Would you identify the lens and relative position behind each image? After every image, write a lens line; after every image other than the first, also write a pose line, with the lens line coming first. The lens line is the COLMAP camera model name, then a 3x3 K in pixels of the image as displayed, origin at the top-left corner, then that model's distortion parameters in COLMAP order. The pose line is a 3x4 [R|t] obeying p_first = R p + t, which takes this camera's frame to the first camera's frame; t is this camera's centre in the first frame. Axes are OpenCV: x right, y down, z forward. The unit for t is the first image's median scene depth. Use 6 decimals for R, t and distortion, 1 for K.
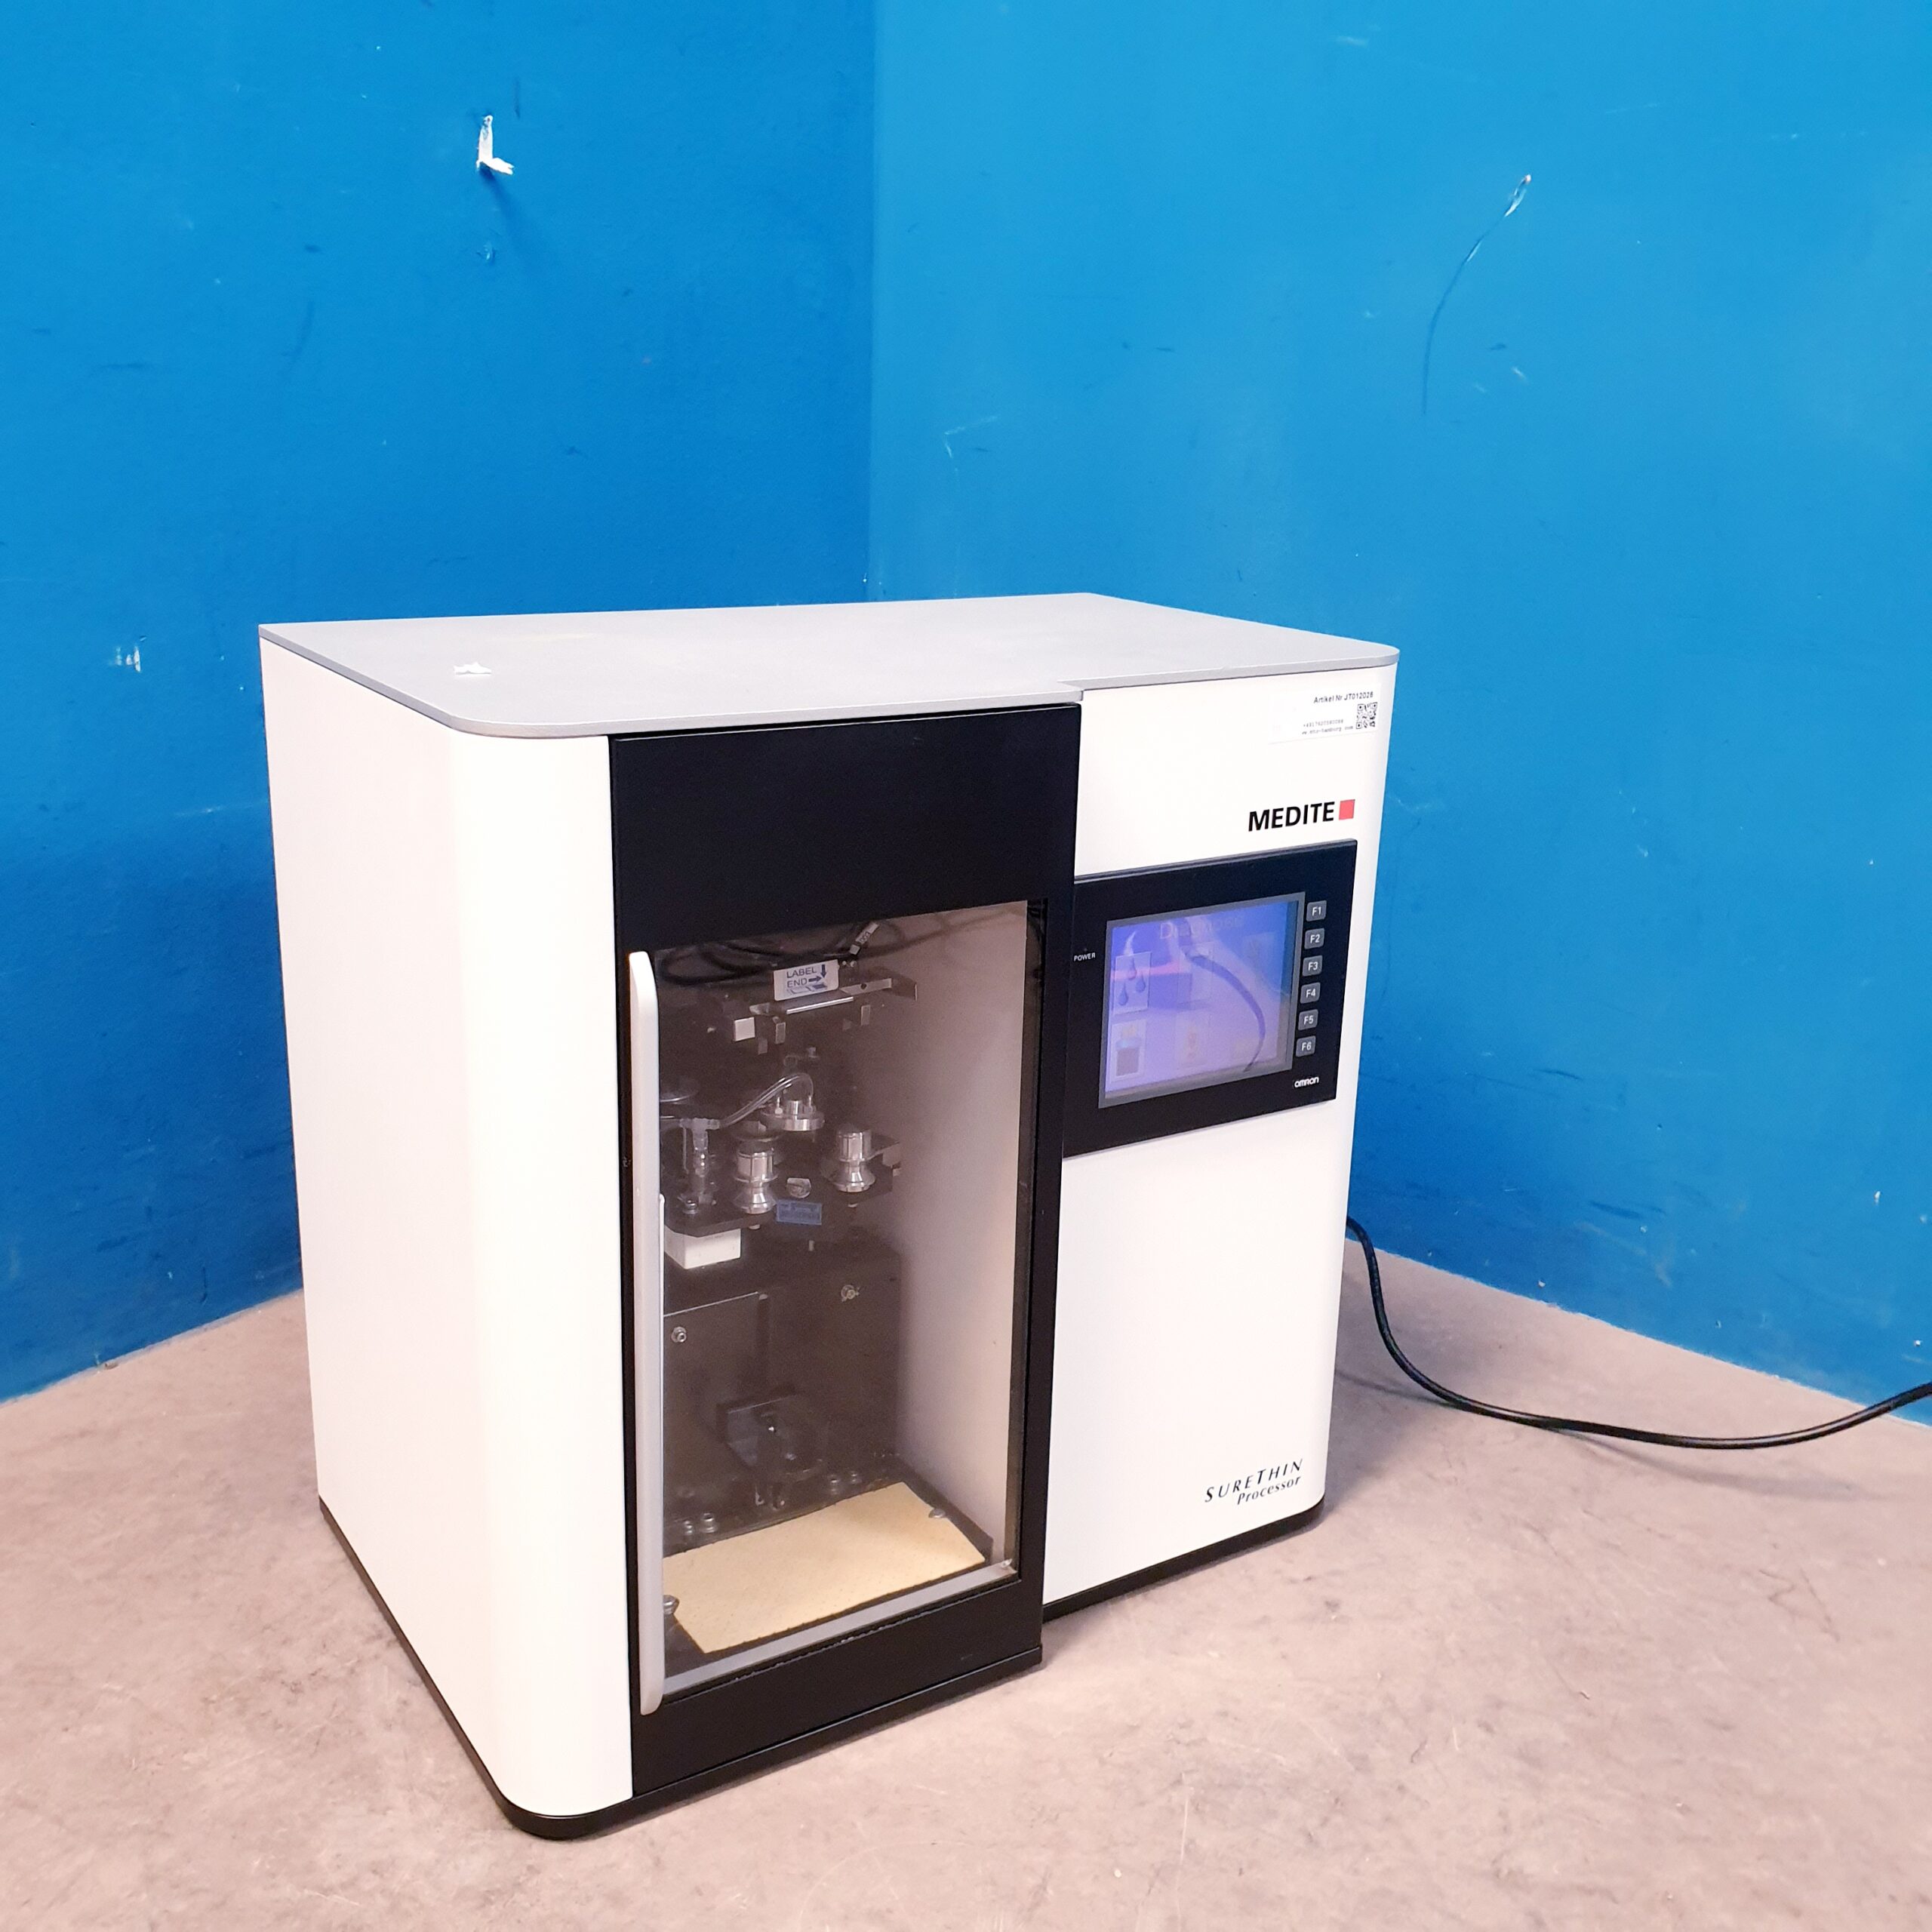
lens RADIAL K [[2029.8, 0, 971.3], [0, 2029.8, 972.3], [0, 0, 1]] dist [-0.052139, 0.122295]
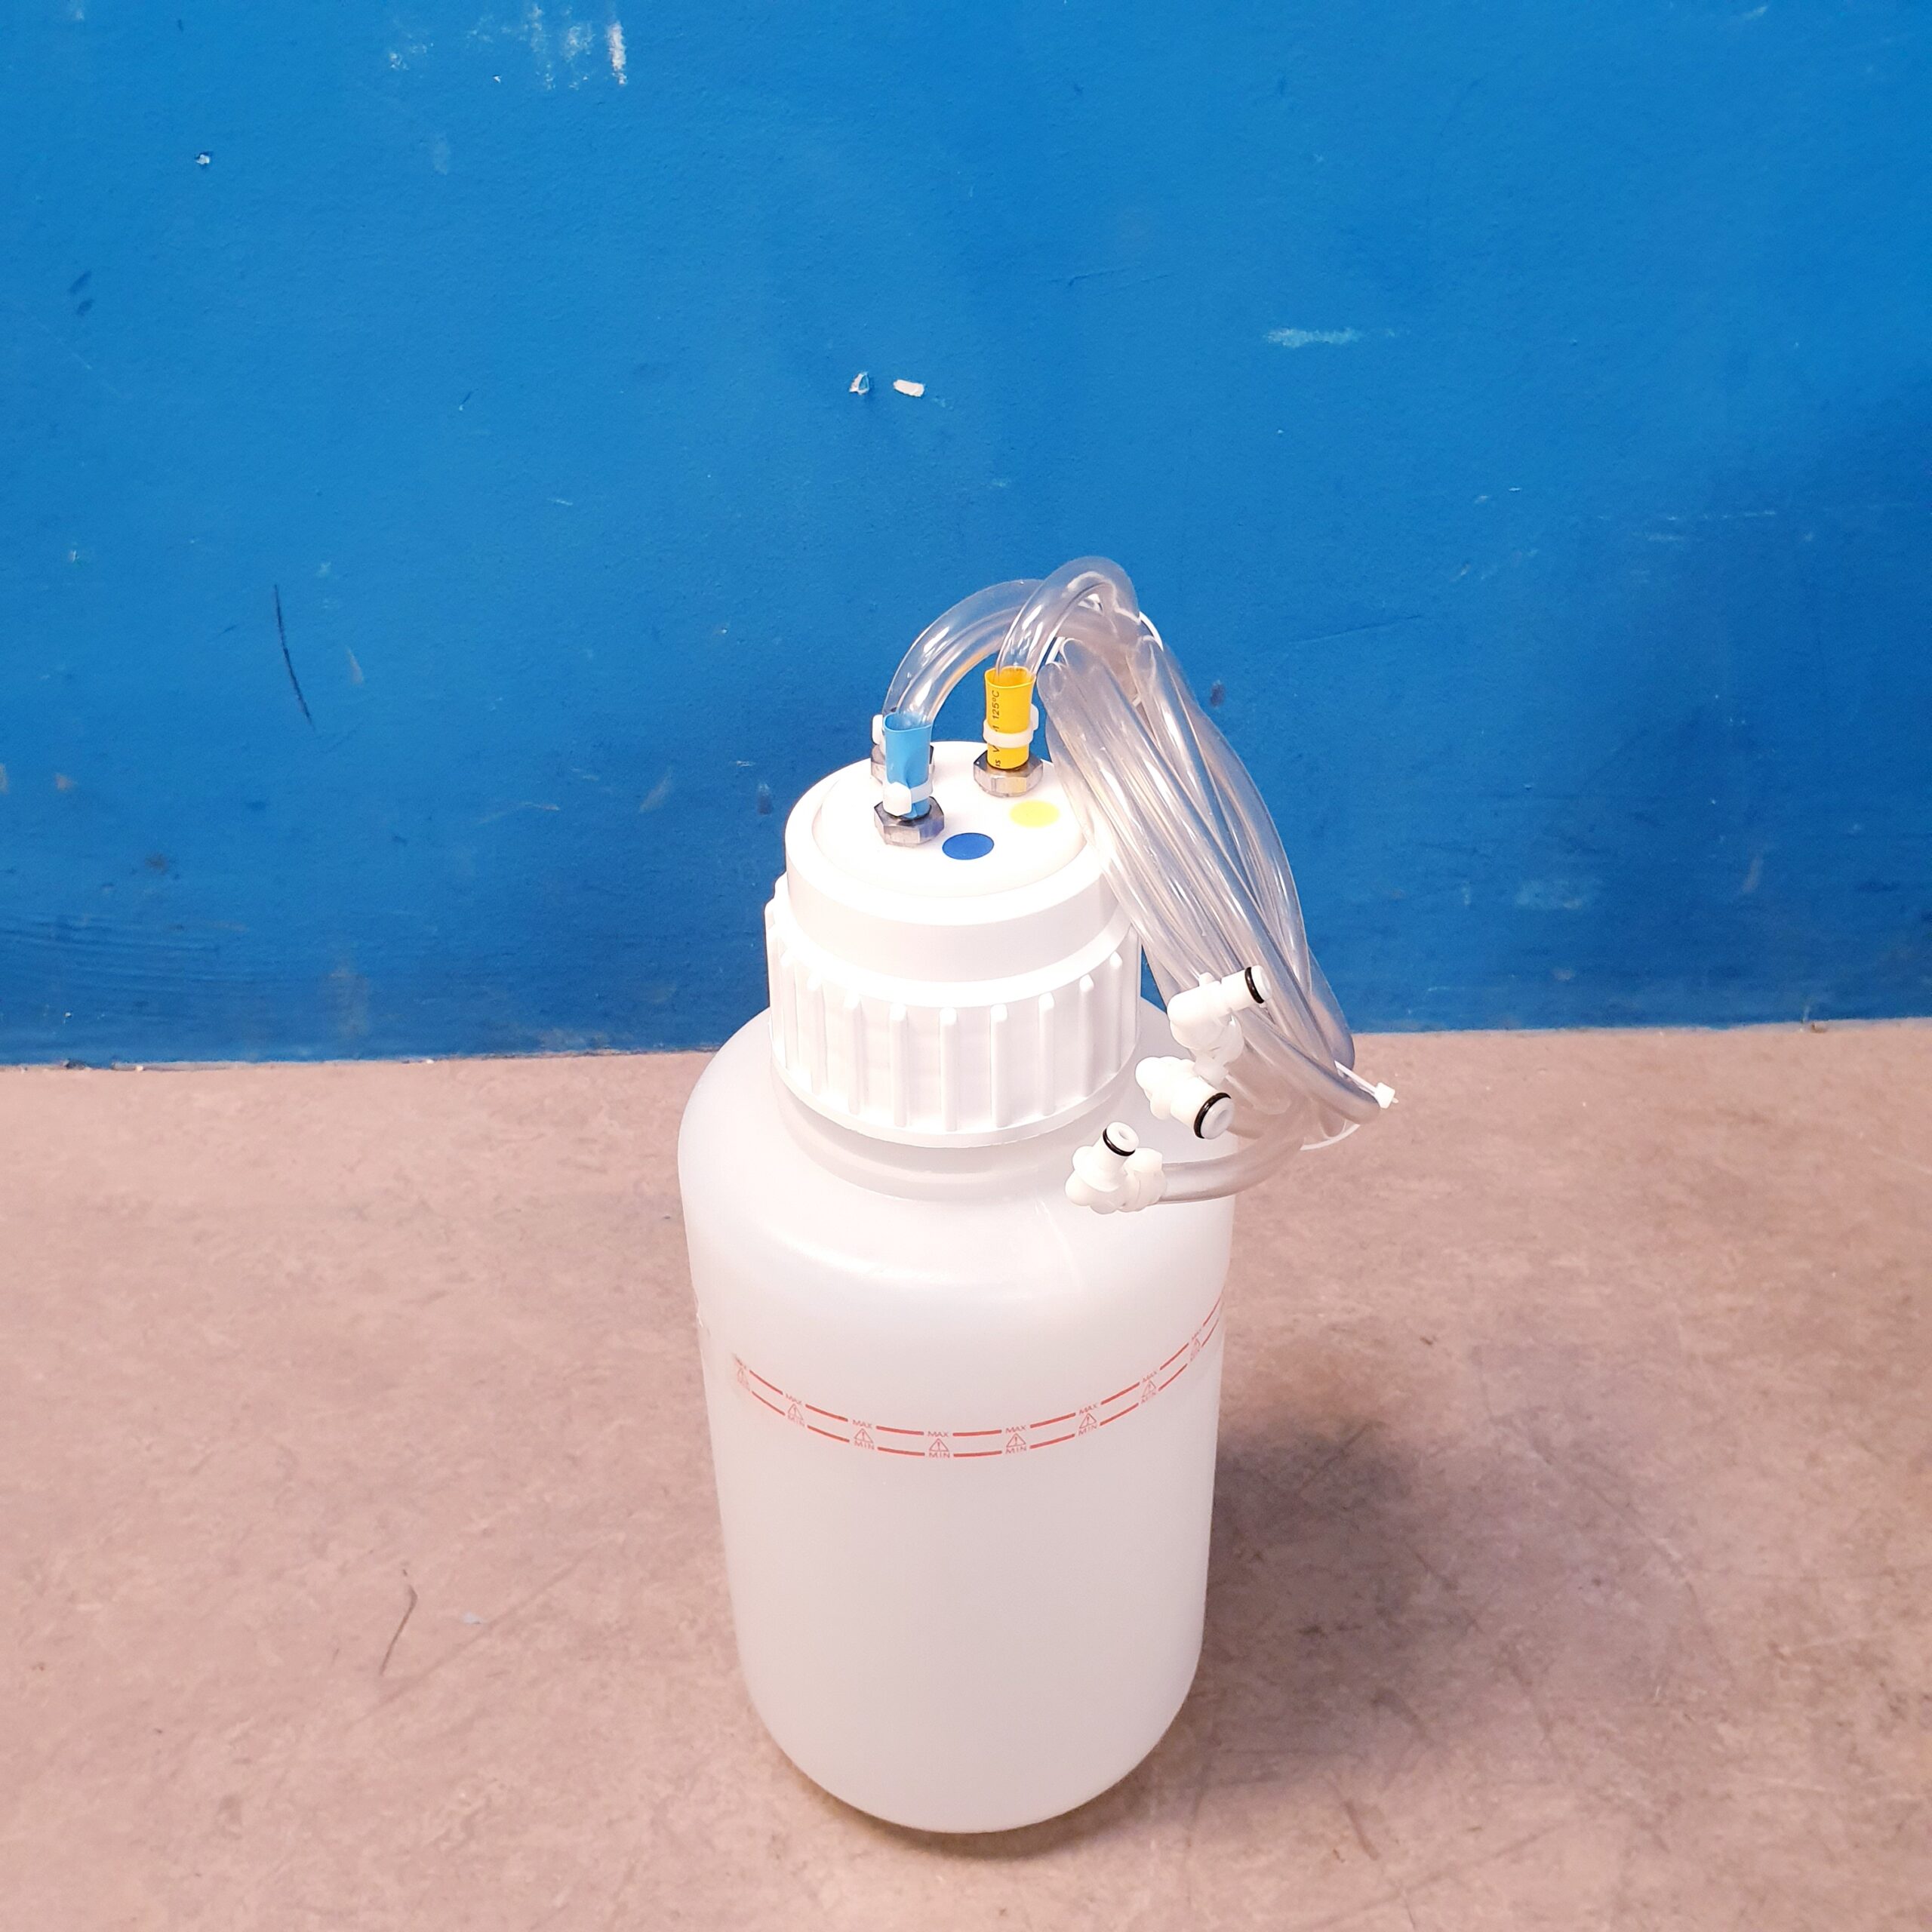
lens RADIAL K [[2035.8, 0, 999.2], [0, 2035.8, 954.3], [0, 0, 1]] dist [-0.021500, 0.046010]
pose [[0.654361, 0.412757, -0.633595, -0.208324], [-0.199329, 0.902405, 0.382012, -0.085137], [0.729438, -0.123680, 0.672773, 0.351195]]
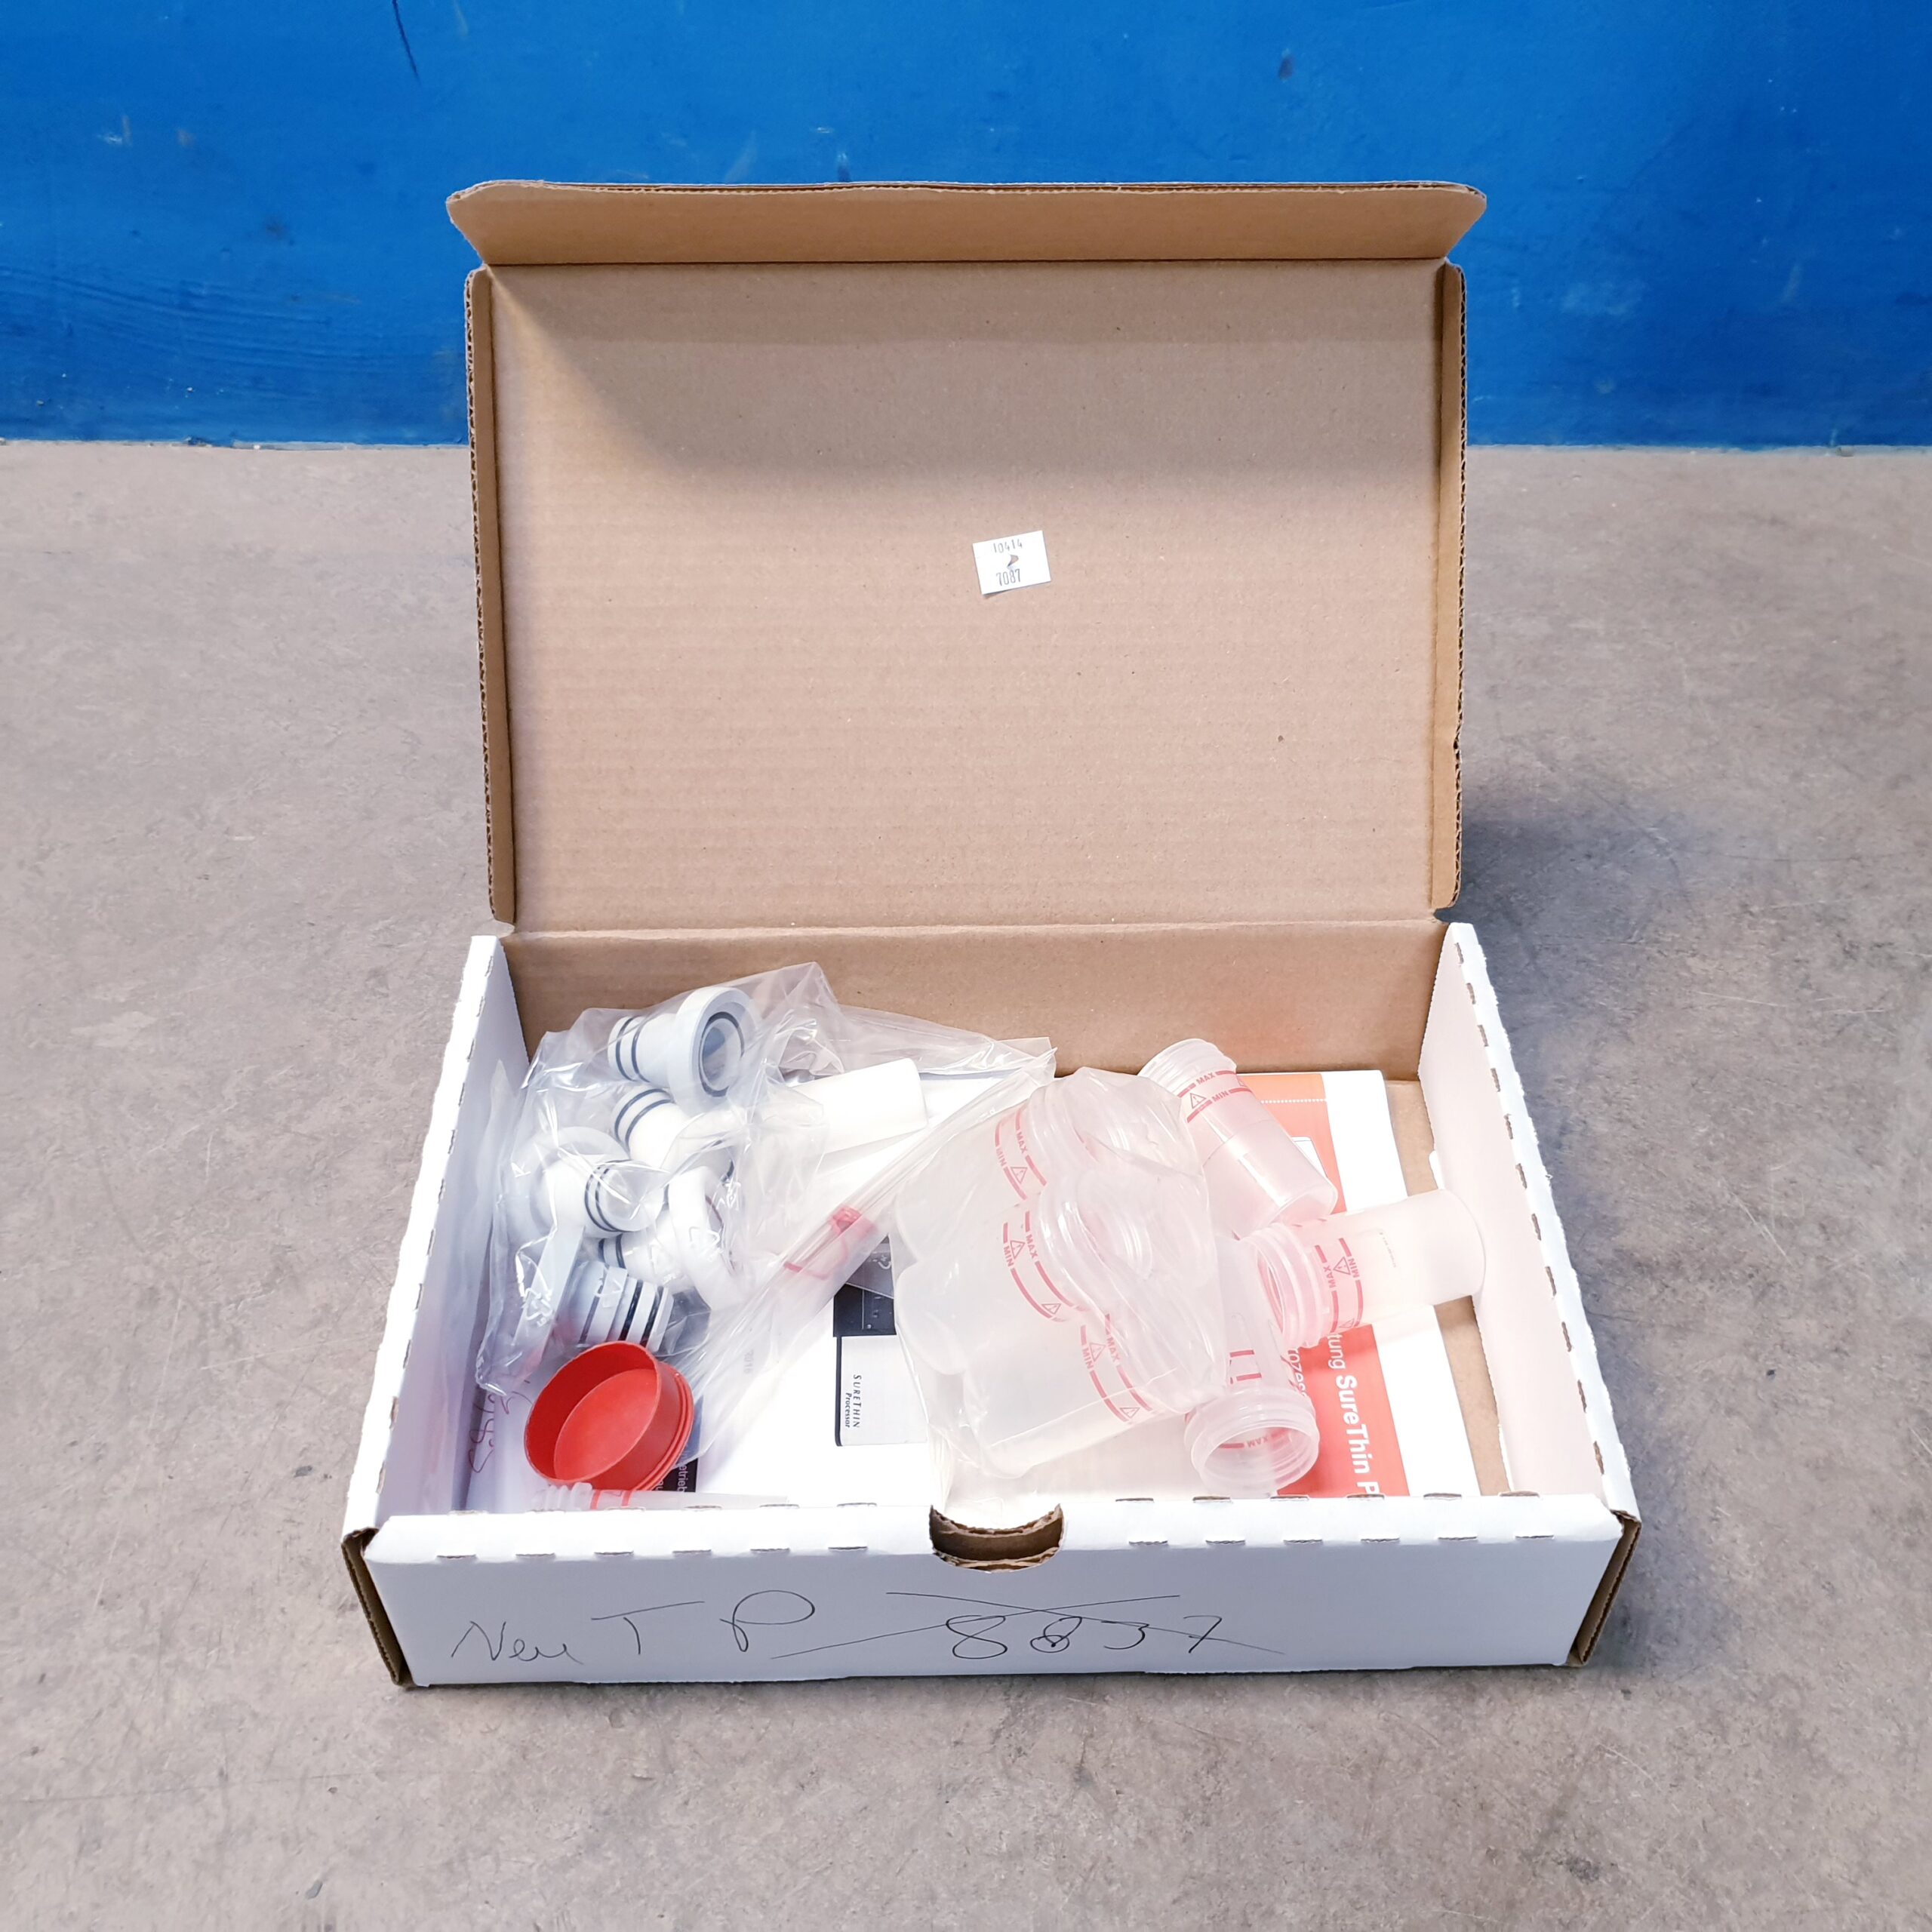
lens RADIAL K [[1998.1, 0, 987.5], [0, 1998.1, 986.7], [0, 0, 1]] dist [0.028183, -0.093071]
pose [[0.624182, 0.526564, -0.577172, -0.094092], [-0.210866, 0.824878, 0.524510, 0.034555], [0.752285, -0.205684, 0.625908, 0.277818]]
